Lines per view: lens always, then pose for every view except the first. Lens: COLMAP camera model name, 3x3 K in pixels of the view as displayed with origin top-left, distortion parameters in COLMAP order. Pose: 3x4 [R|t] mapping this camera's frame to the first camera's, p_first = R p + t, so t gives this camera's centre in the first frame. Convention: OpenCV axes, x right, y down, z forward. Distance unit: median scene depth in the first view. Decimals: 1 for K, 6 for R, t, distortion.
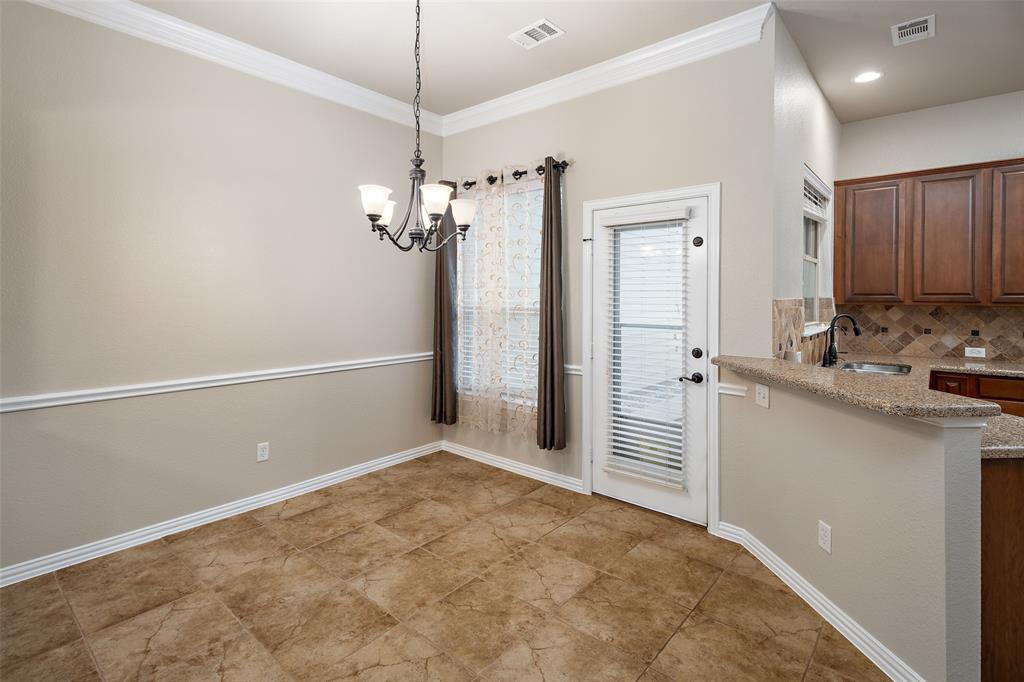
lens RADIAL K [[495.8, 0, 504.8], [0, 495.8, 300.3], [0, 0, 1]] dist [0.035464, -0.016925]
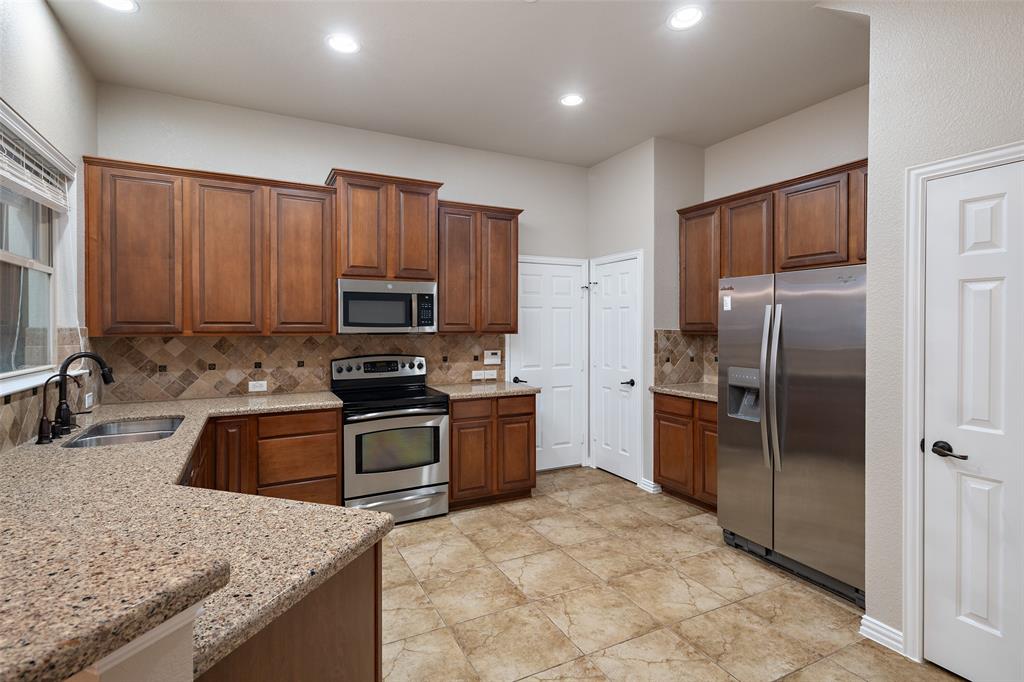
lens RADIAL K [[497.4, 0, 505.2], [0, 497.4, 326.5], [0, 0, 1]] dist [0.032215, -0.000184]
pose [[0.382462, -0.003995, 0.923963, 0.293203], [0.006380, 0.999978, 0.001682, -0.005177], [-0.923949, 0.005251, 0.382479, 0.263029]]
